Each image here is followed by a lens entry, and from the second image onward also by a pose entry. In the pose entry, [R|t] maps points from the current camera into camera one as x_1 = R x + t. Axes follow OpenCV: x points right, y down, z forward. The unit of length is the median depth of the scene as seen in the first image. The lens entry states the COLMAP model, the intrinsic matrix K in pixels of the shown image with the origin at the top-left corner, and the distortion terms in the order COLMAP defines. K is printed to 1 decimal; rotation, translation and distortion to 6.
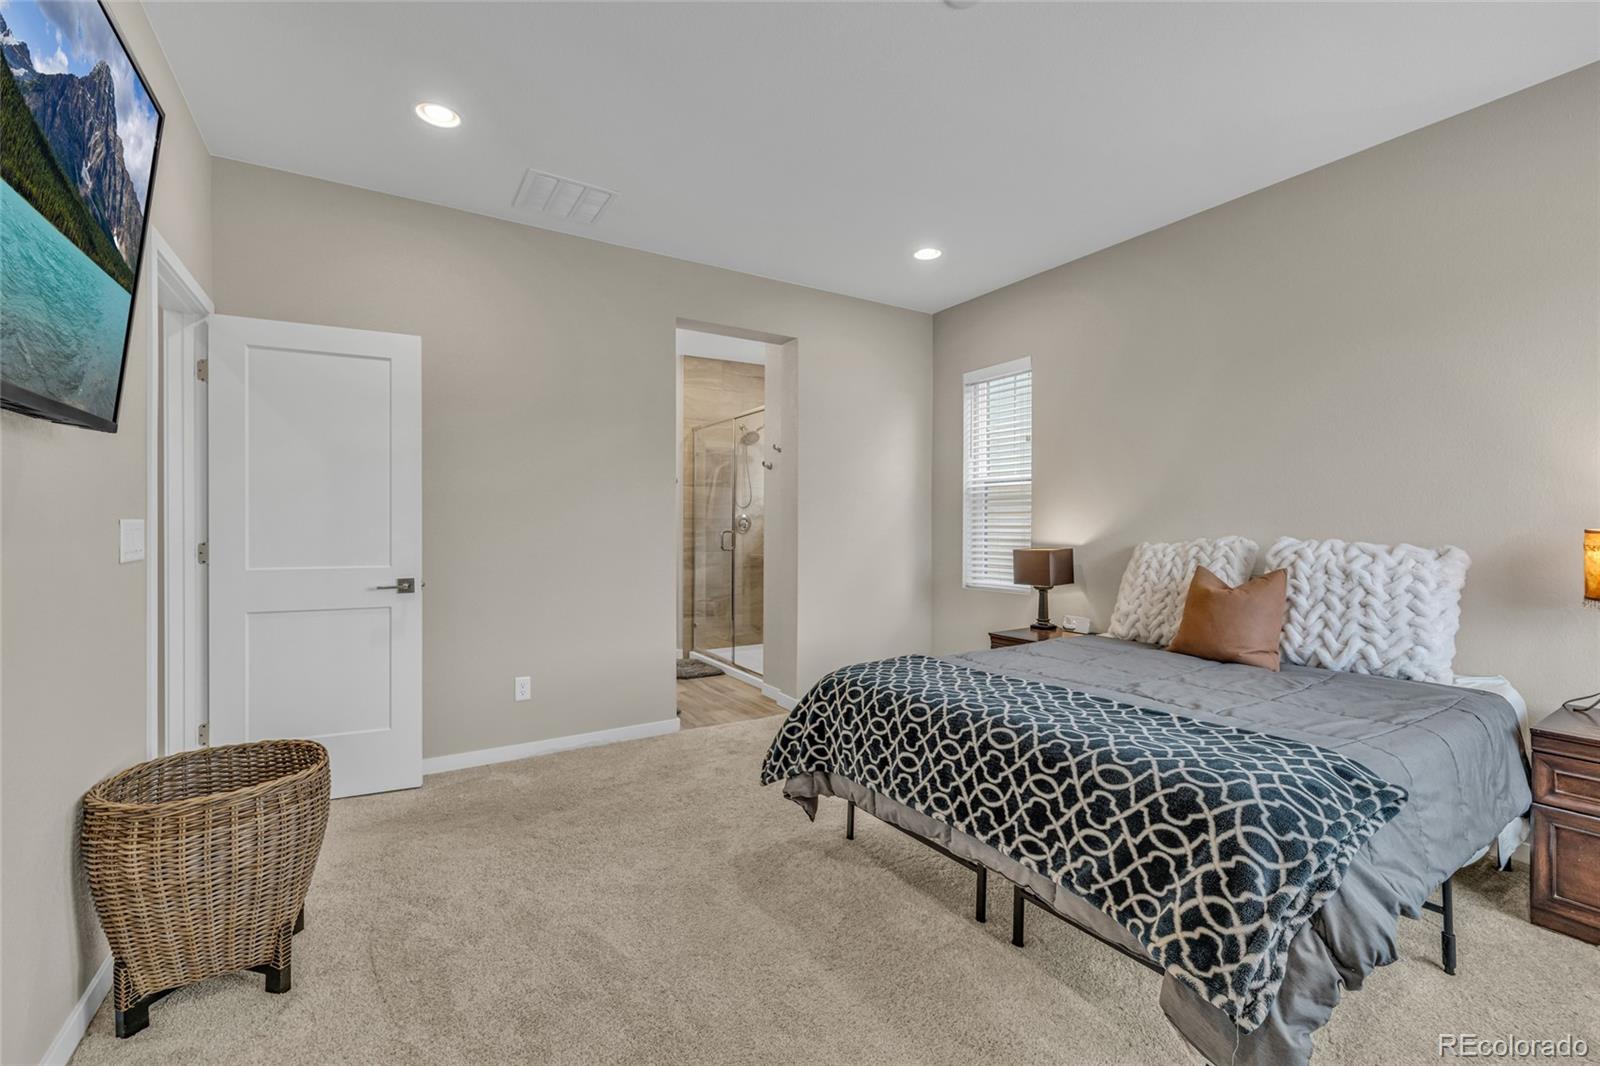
lens RADIAL K [[678.9, 0, 788.4], [0, 678.9, 532.7], [0, 0, 1]] dist [-0.001537, -0.000060]
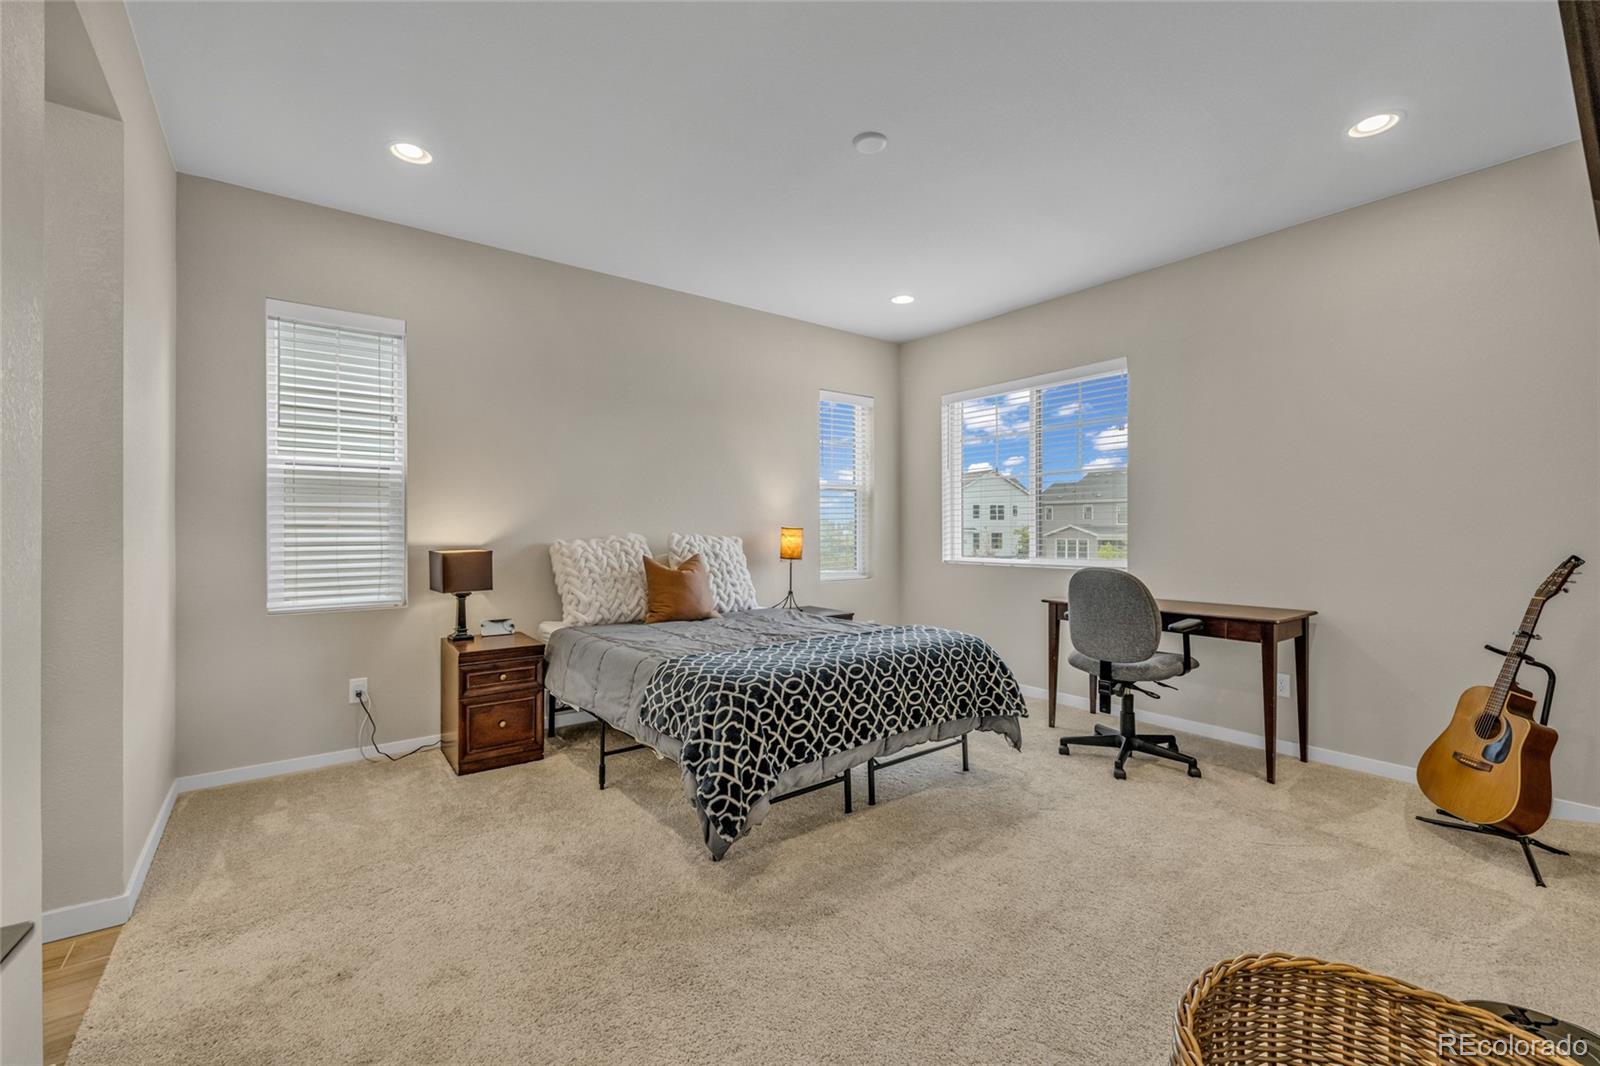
lens RADIAL K [[678.9, 0, 788.4], [0, 678.9, 532.7], [0, 0, 1]] dist [-0.001537, -0.000060]
pose [[-0.090054, -0.008193, 0.995903, -0.698321], [0.007168, 0.999935, 0.008875, -0.004695], [-0.995911, 0.007938, -0.089989, 0.812974]]
